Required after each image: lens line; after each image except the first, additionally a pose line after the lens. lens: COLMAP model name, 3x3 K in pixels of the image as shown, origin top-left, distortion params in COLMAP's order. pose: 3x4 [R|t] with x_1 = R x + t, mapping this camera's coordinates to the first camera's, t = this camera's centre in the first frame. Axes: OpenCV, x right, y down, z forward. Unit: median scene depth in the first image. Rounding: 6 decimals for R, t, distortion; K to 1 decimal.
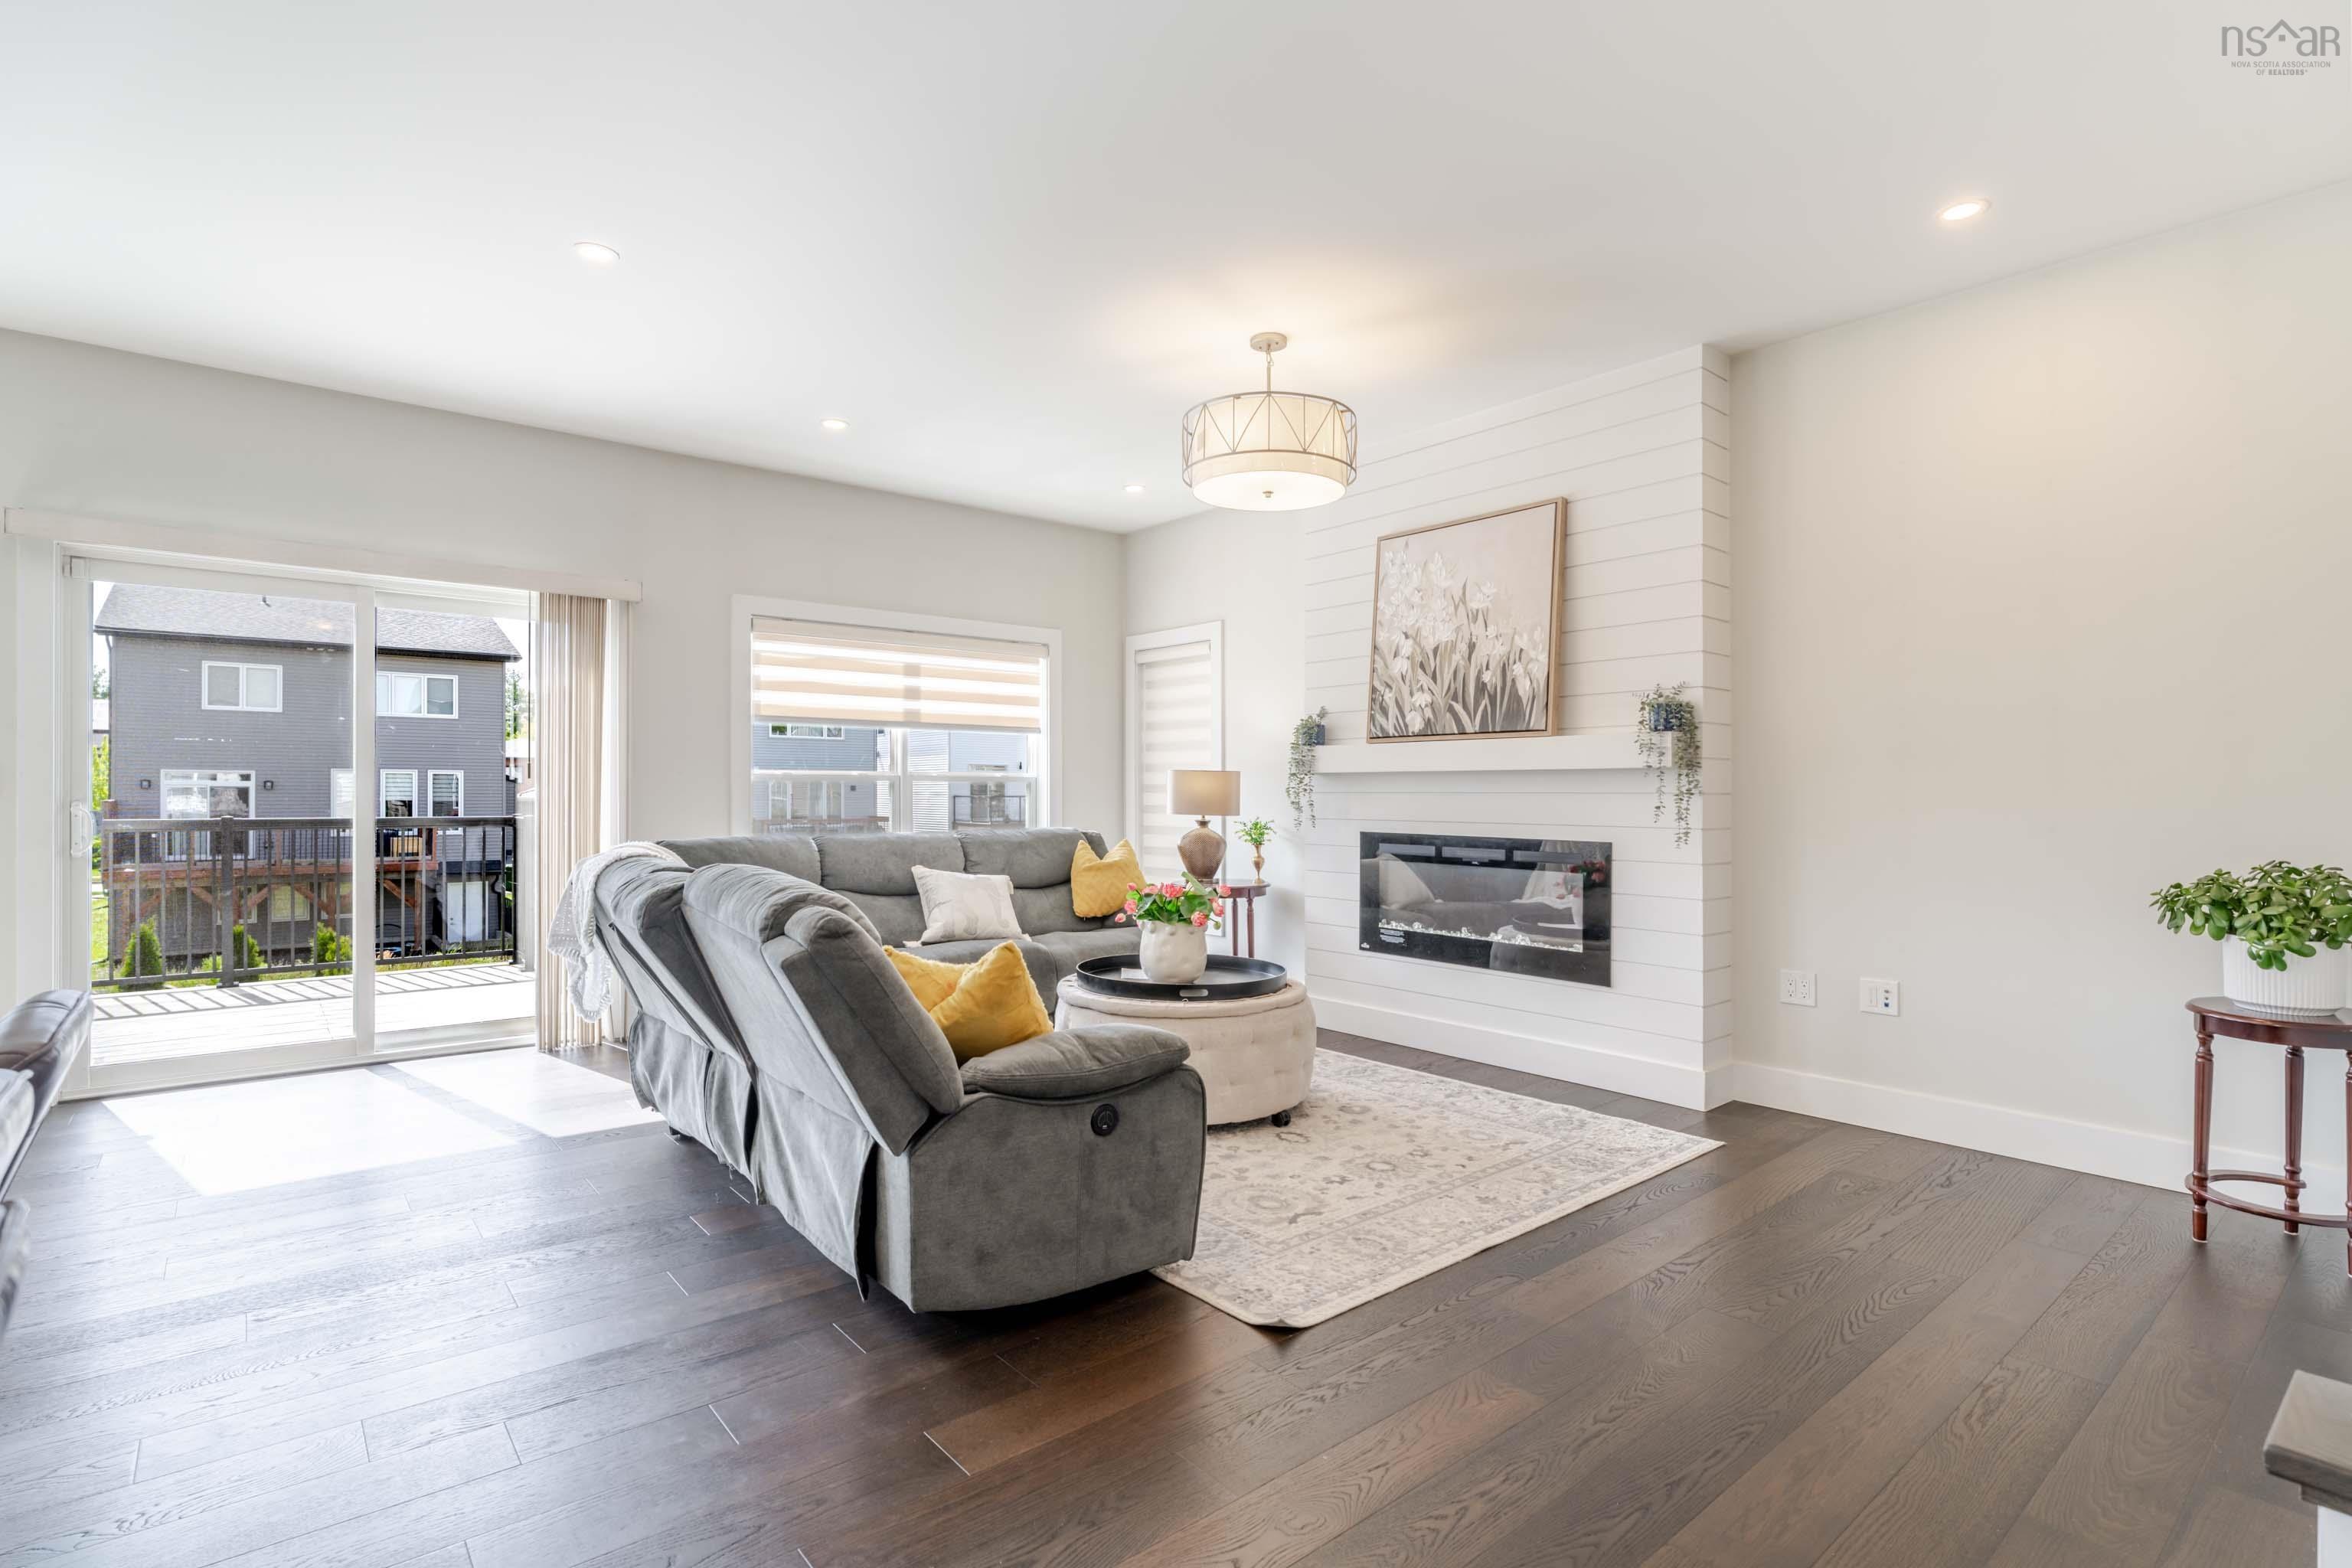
lens RADIAL K [[1135.2, 0, 1179.6], [0, 1135.2, 761.4], [0, 0, 1]] dist [-0.013345, 0.000104]
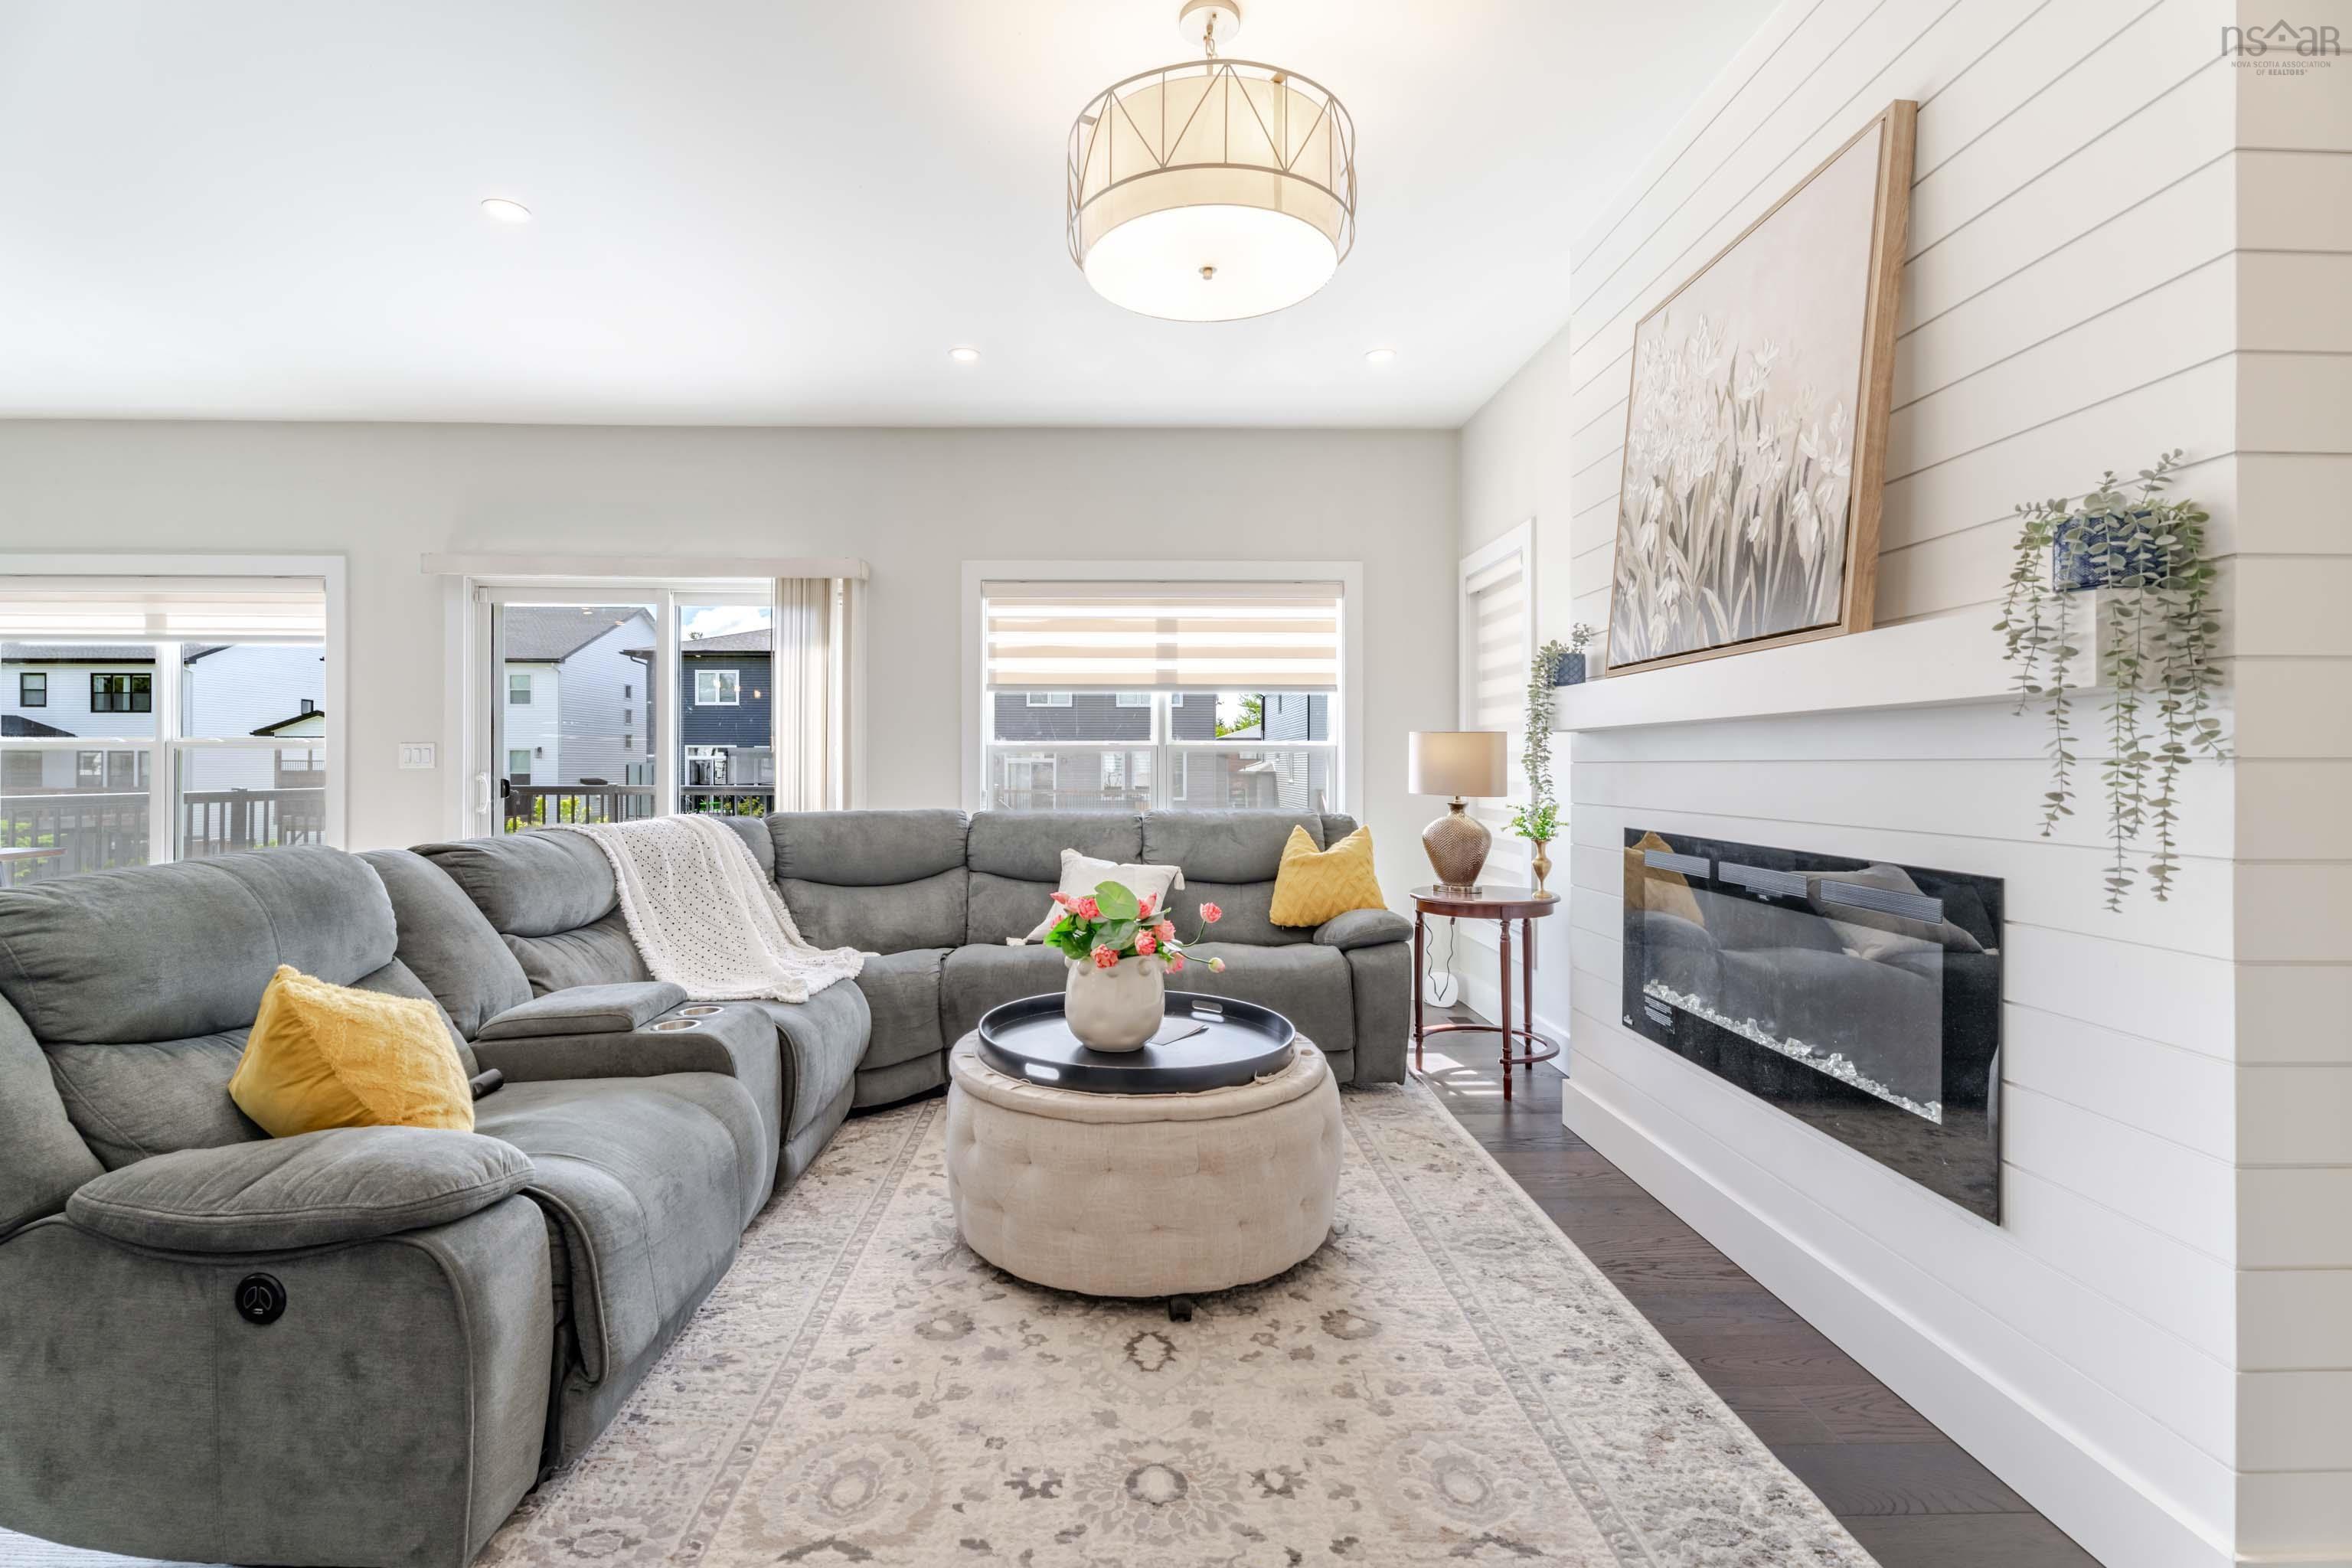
lens RADIAL K [[1055.8, 0, 1125.3], [0, 1055.8, 750.6], [0, 0, 1]] dist [0.000875, 0.000116]
pose [[0.775701, -0.010043, -0.631021, 0.340266], [0.018254, 0.999812, 0.006526, 0.014651], [0.630837, -0.016581, 0.775738, 0.448464]]
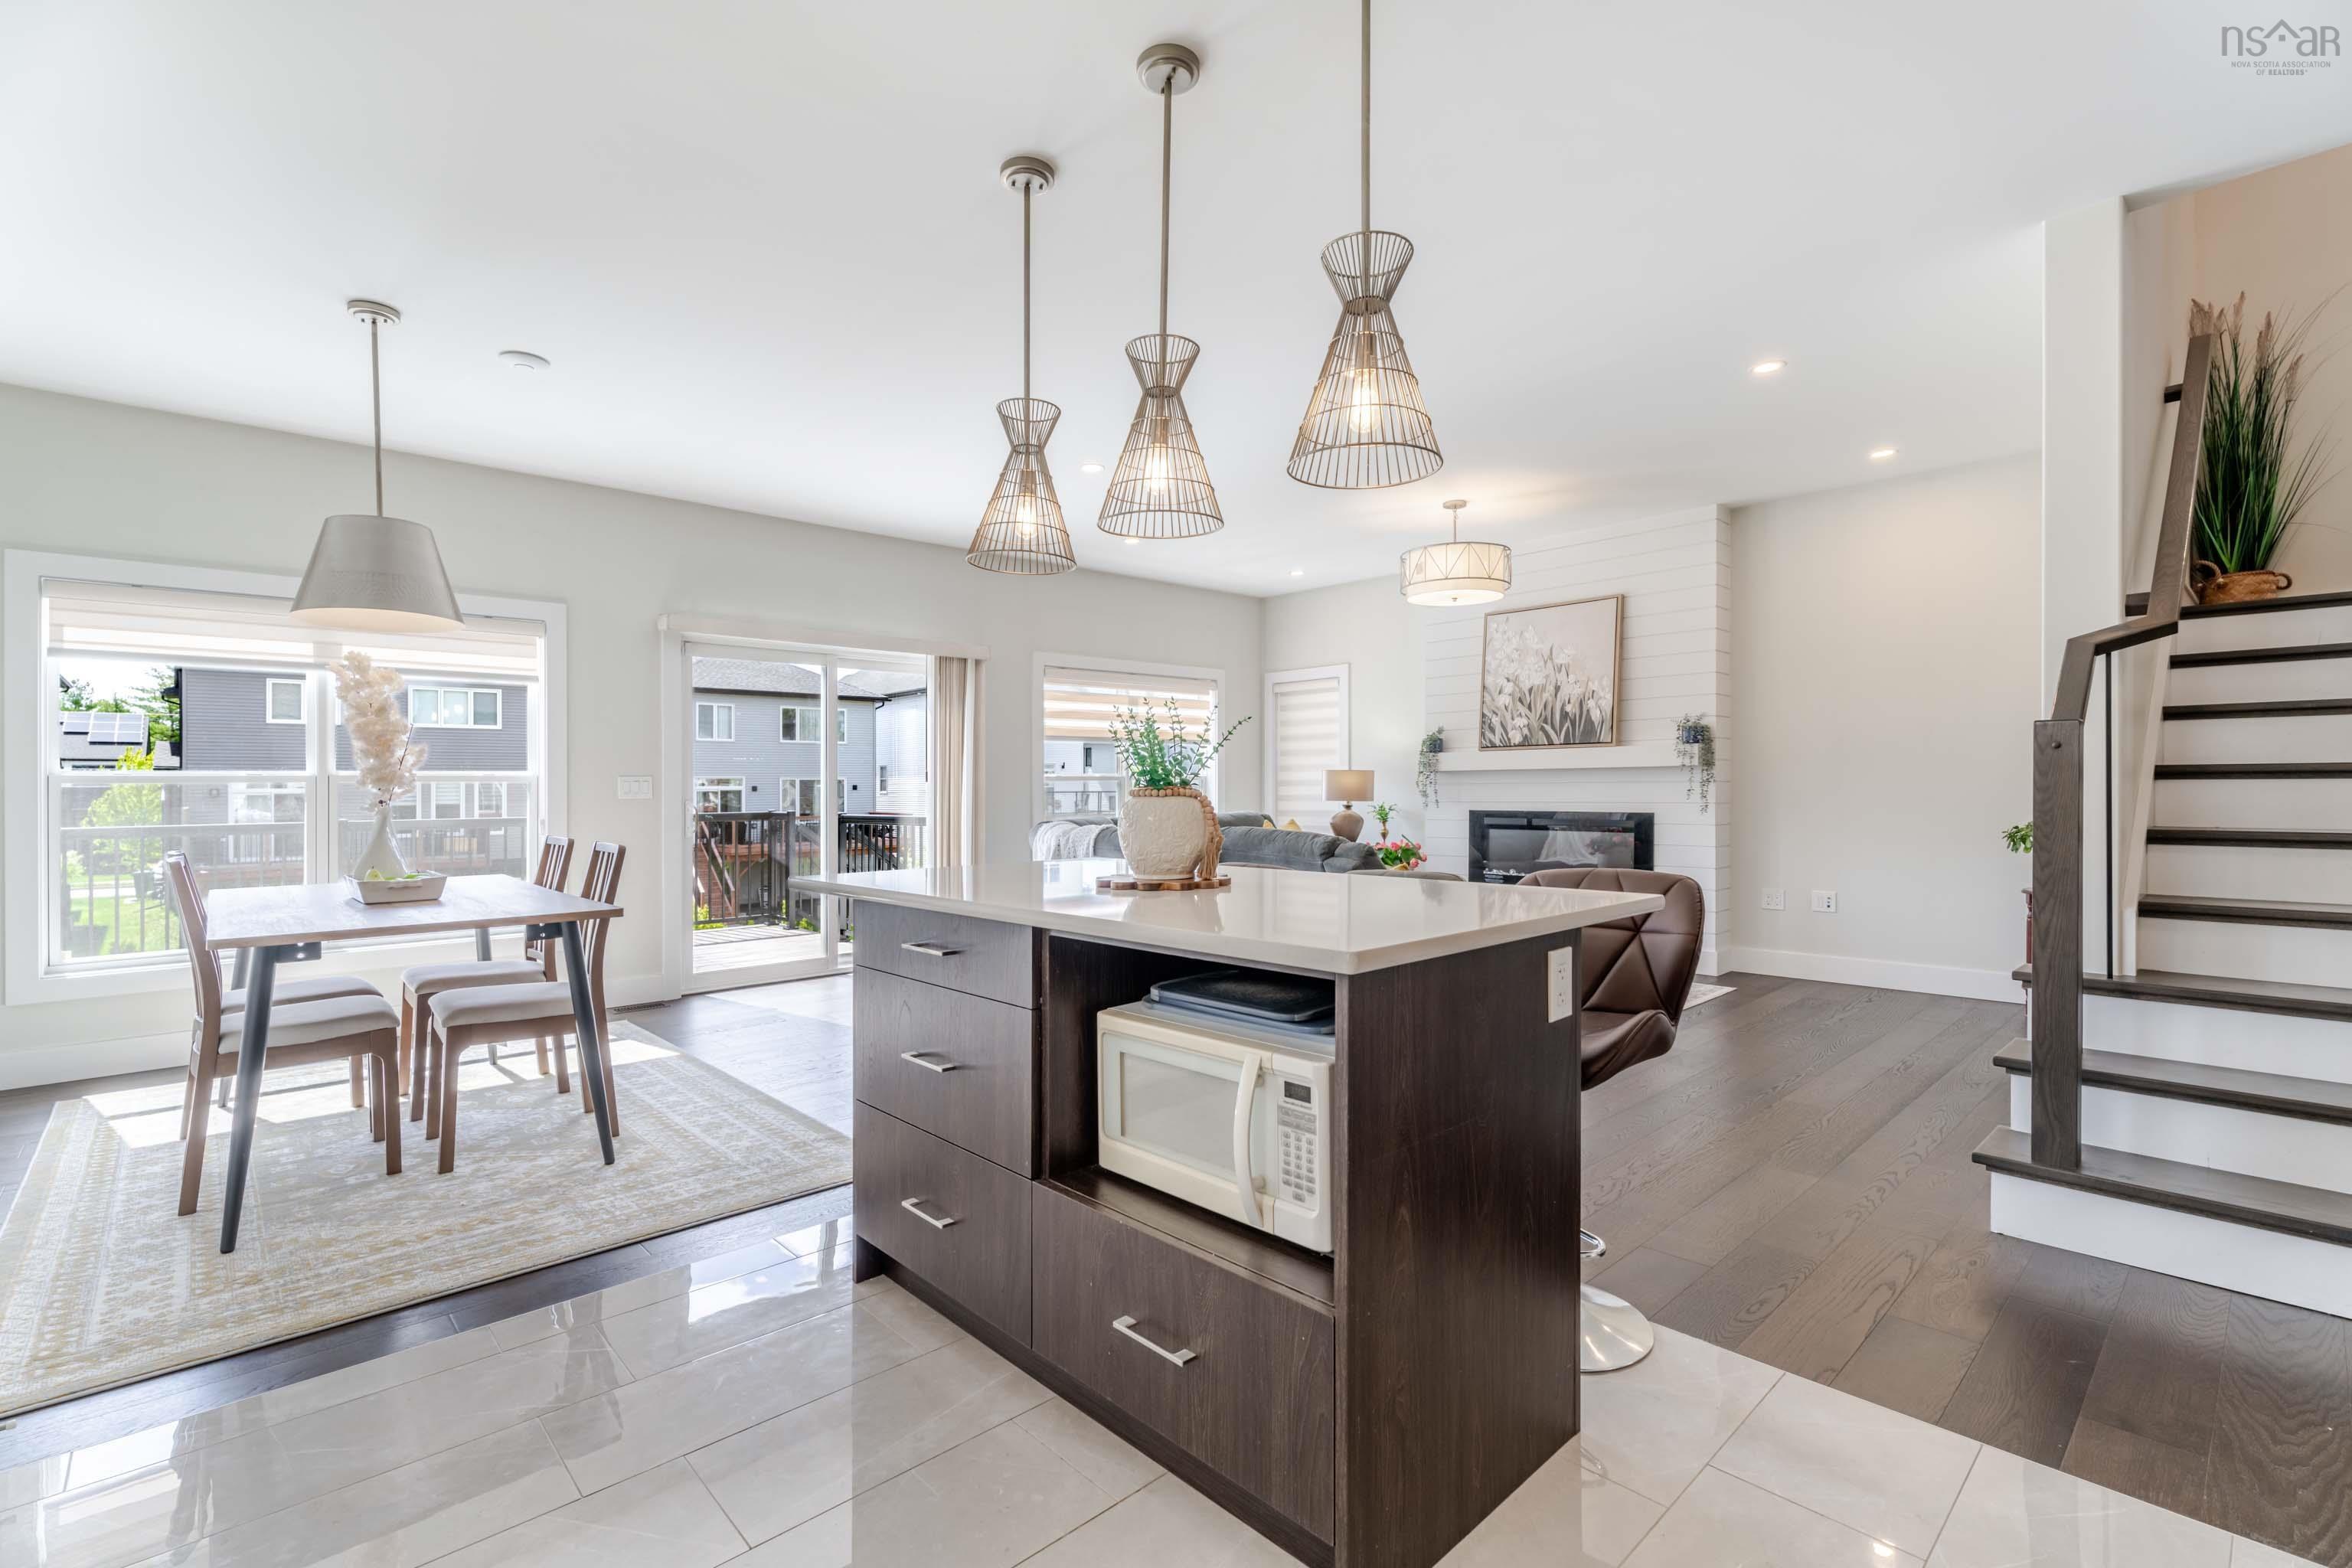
lens RADIAL K [[1047.1, 0, 1176.0], [0, 1047.1, 784.0], [0, 0, 1]] dist [-0.001810, 0.000360]
pose [[0.998566, -0.013483, 0.051806, -0.331813], [0.012210, 0.999617, 0.024822, -0.012520], [-0.052120, -0.024154, 0.998349, -0.392649]]
